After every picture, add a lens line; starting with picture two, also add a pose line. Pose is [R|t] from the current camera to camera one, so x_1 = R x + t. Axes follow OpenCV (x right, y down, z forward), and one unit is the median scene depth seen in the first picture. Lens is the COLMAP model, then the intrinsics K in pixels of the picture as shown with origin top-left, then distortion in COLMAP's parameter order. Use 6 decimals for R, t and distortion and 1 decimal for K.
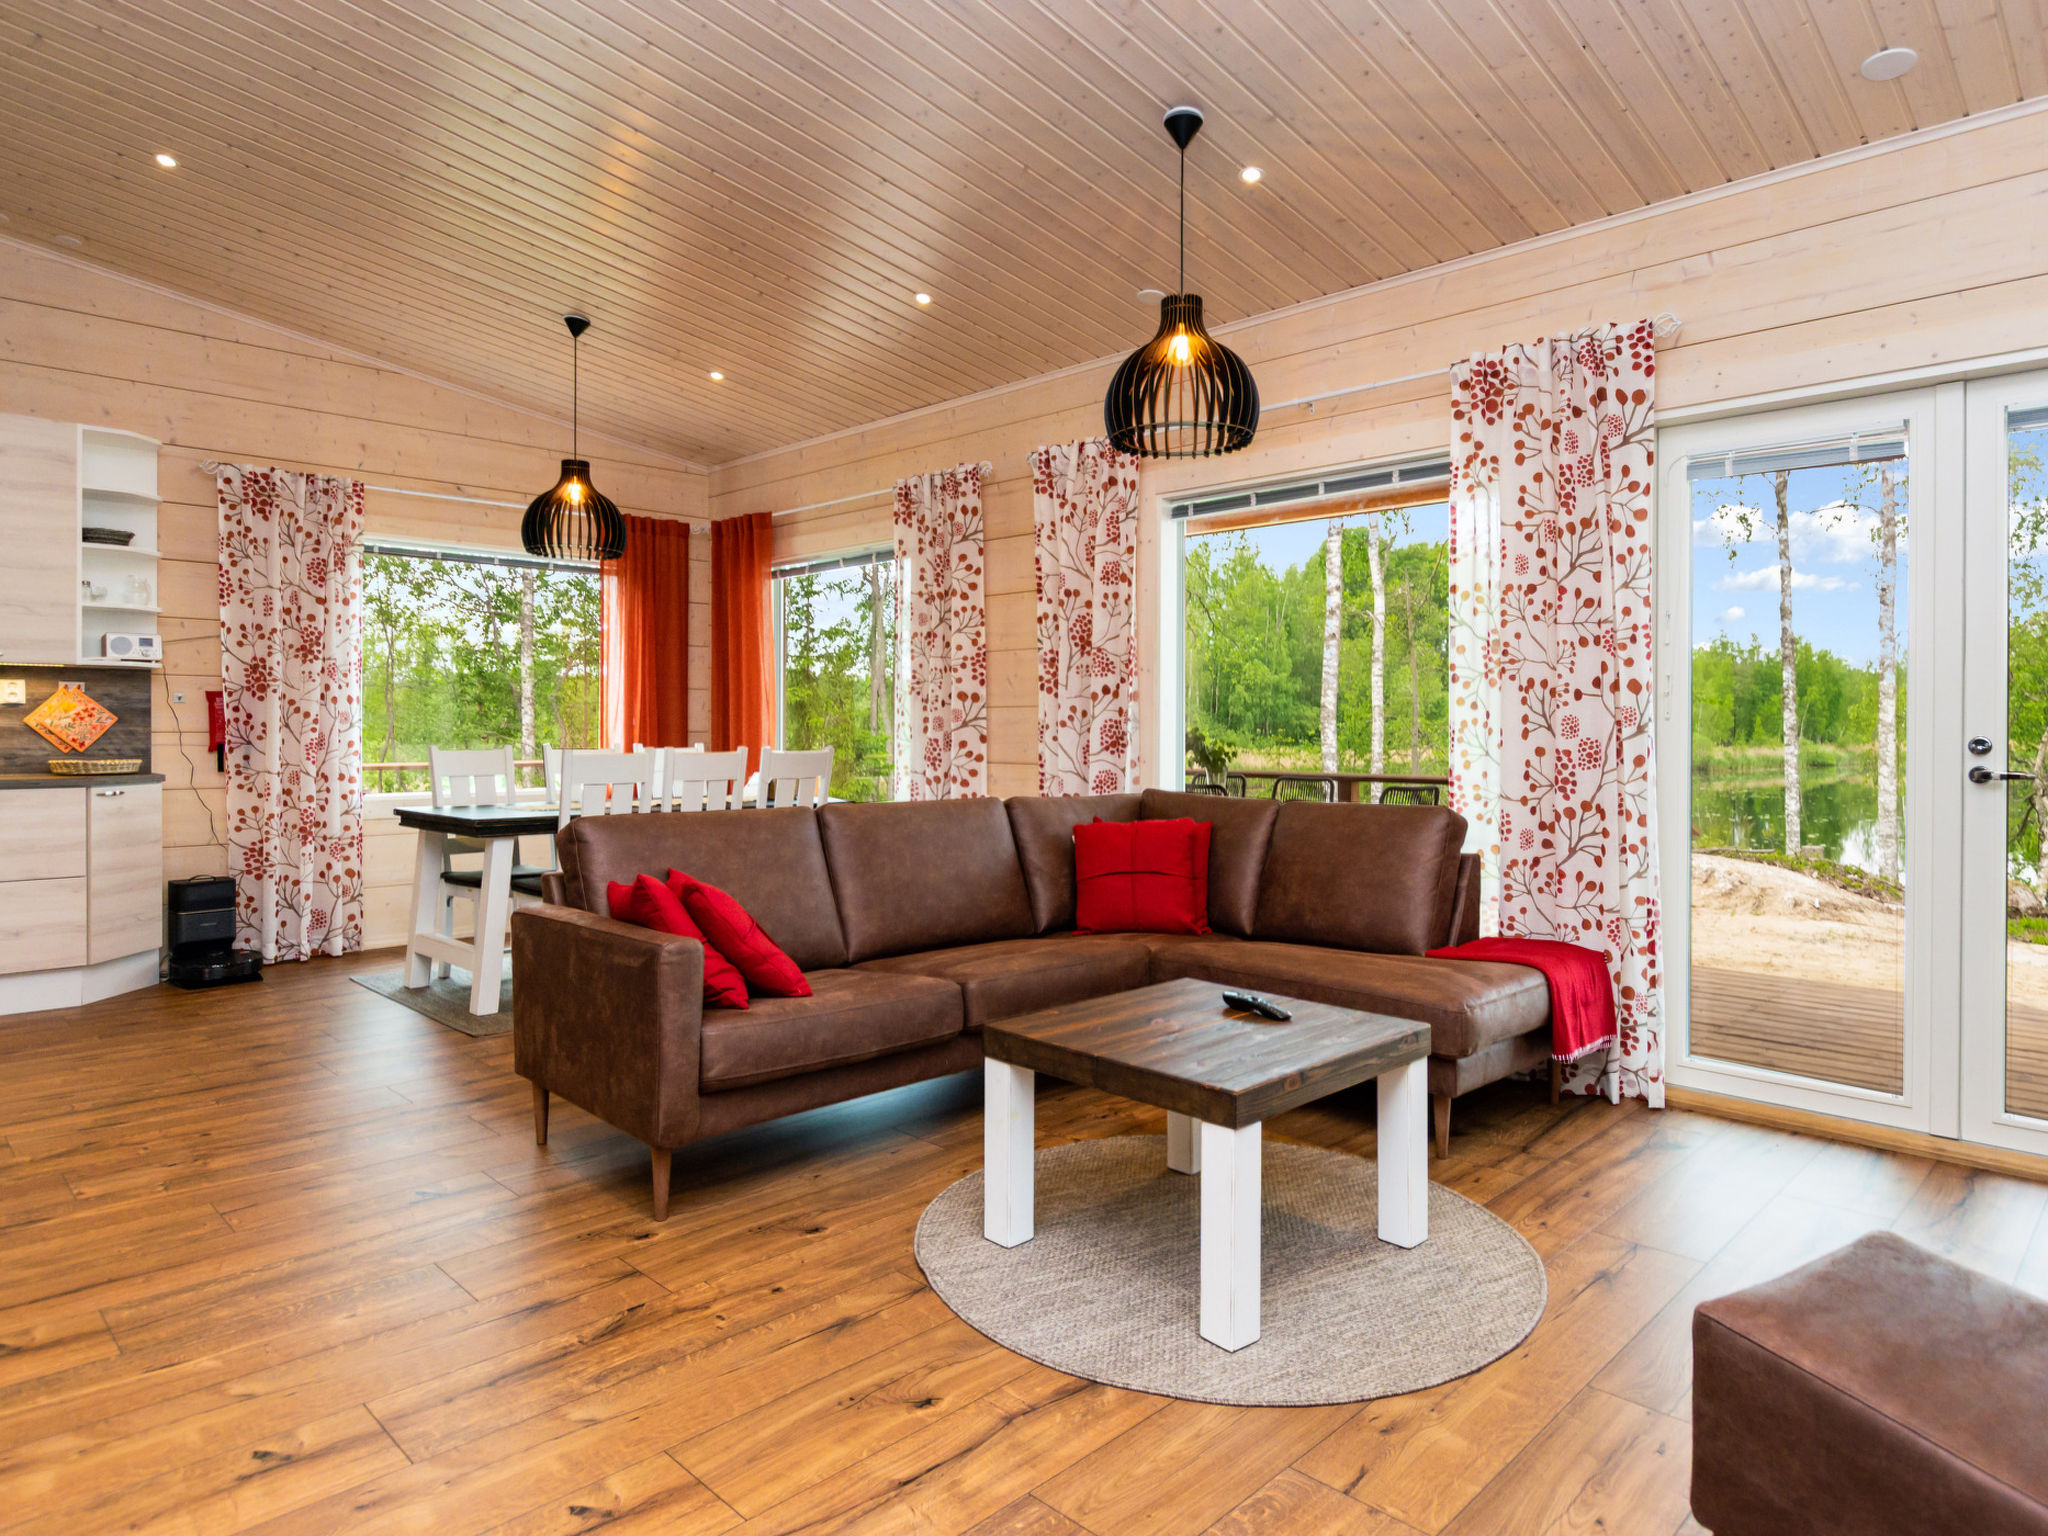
lens RADIAL K [[1226.5, 0, 1023.5], [0, 1226.5, 757.4], [0, 0, 1]] dist [-0.005273, -0.001108]
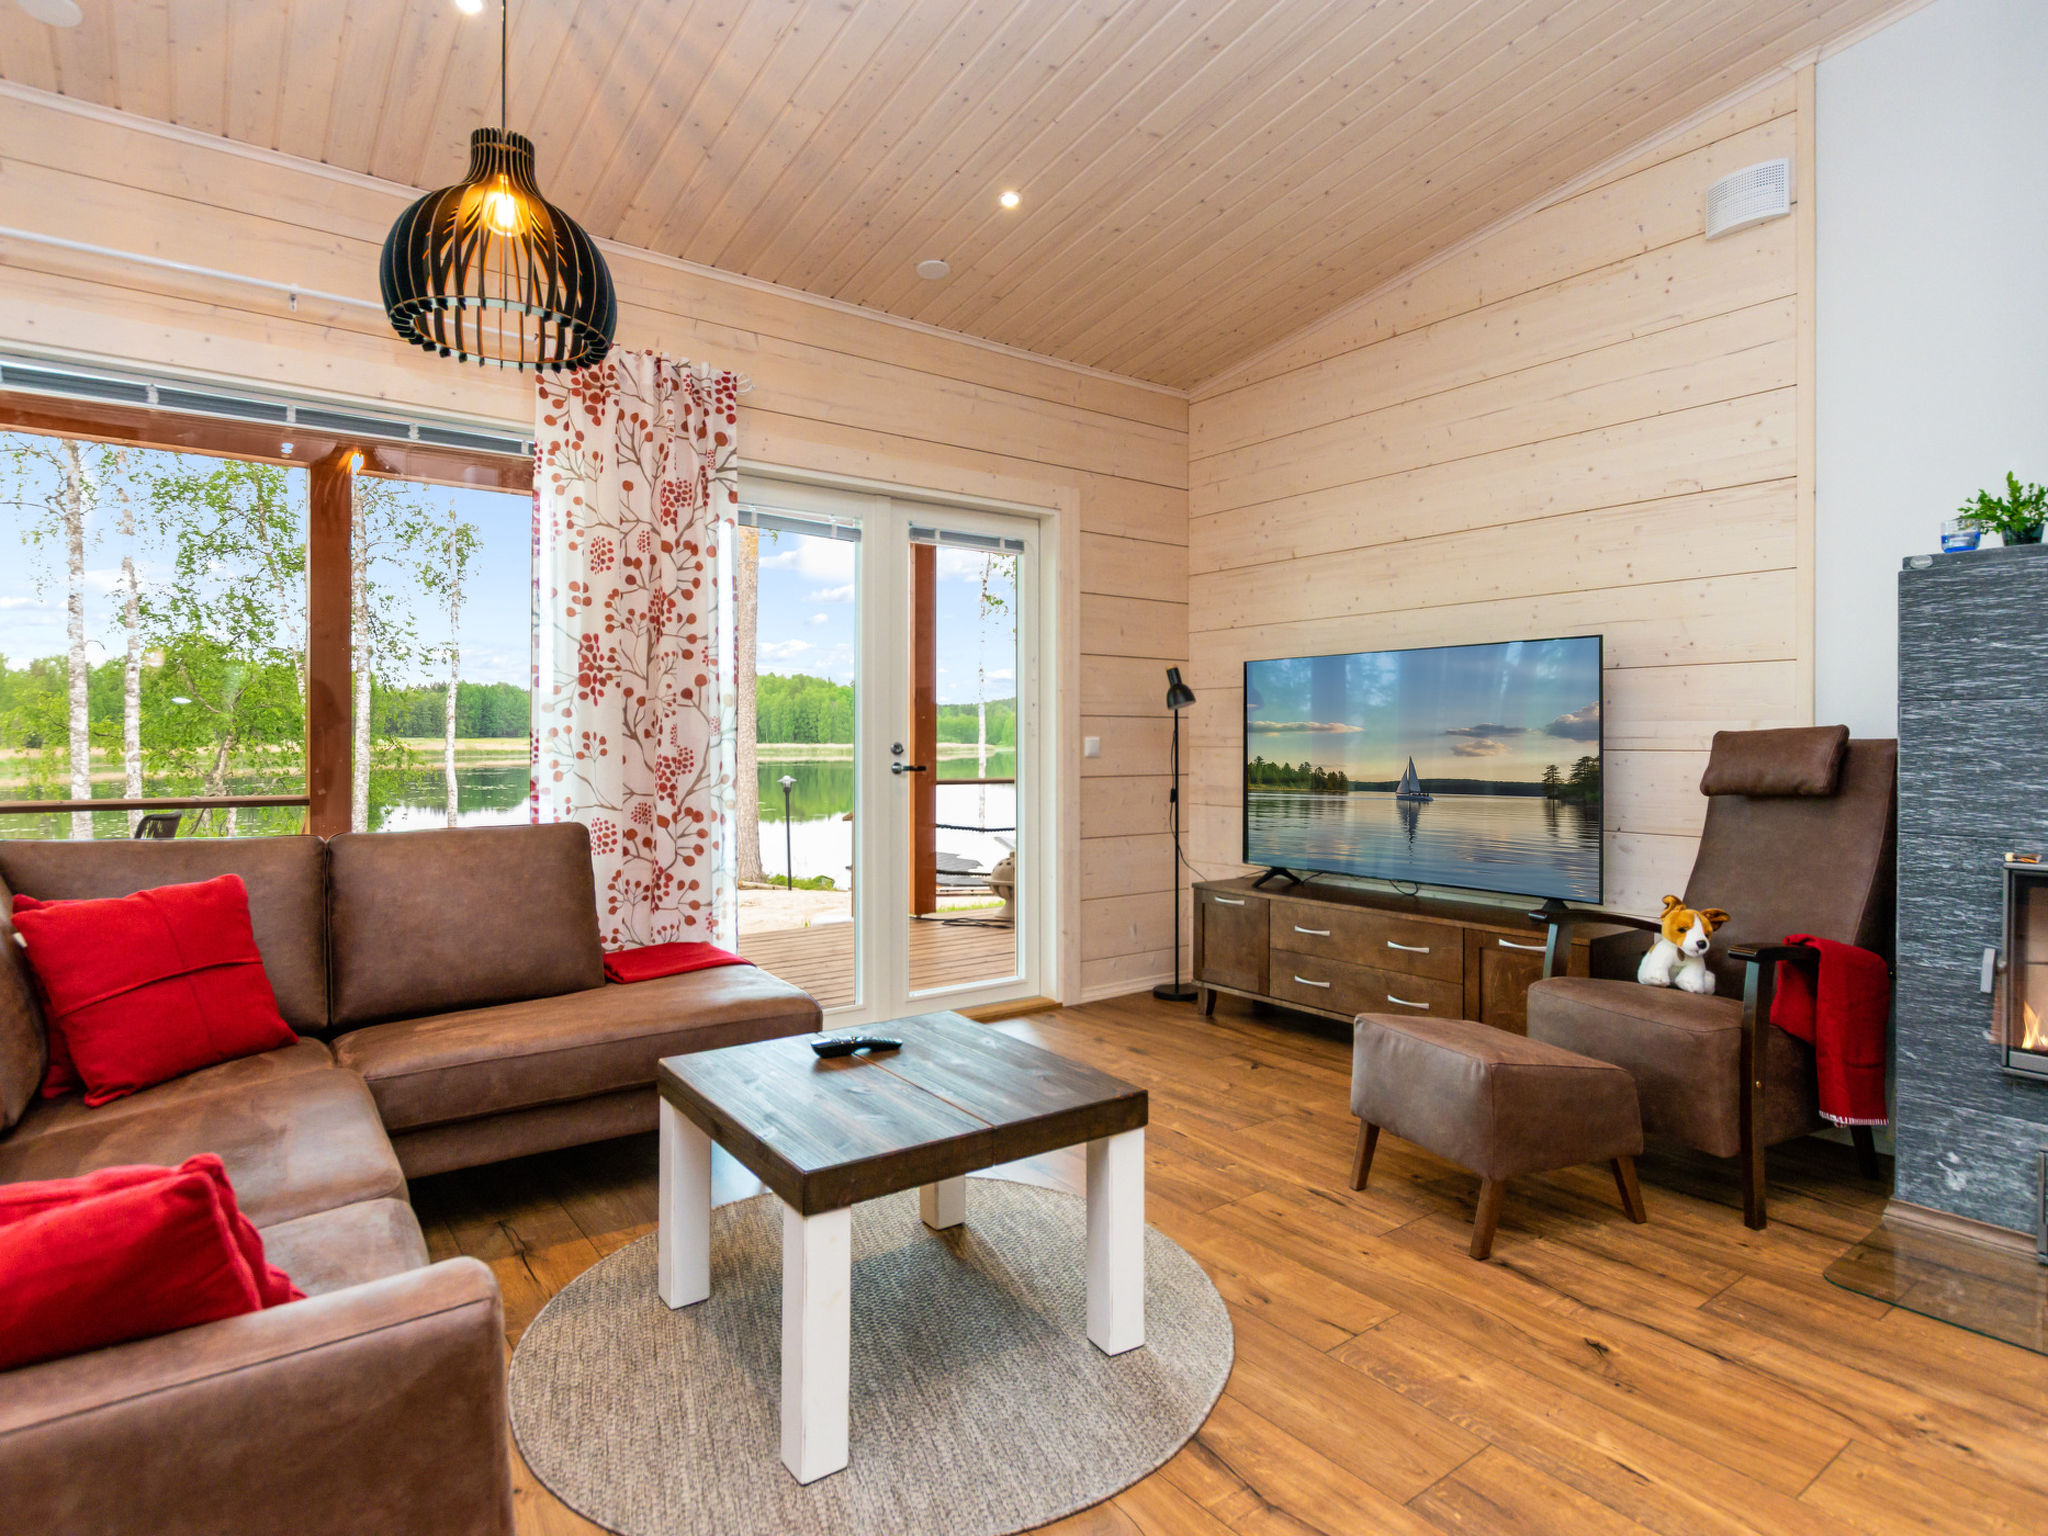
lens RADIAL K [[1108.5, 0, 1024.0], [0, 1108.5, 768.0], [0, 0, 1]] dist [0.004008, -0.001713]
pose [[0.150150, -0.027122, 0.988291, -0.292181], [0.022390, 0.999461, 0.024027, -0.008552], [-0.988410, 0.018520, 0.150676, 0.368311]]
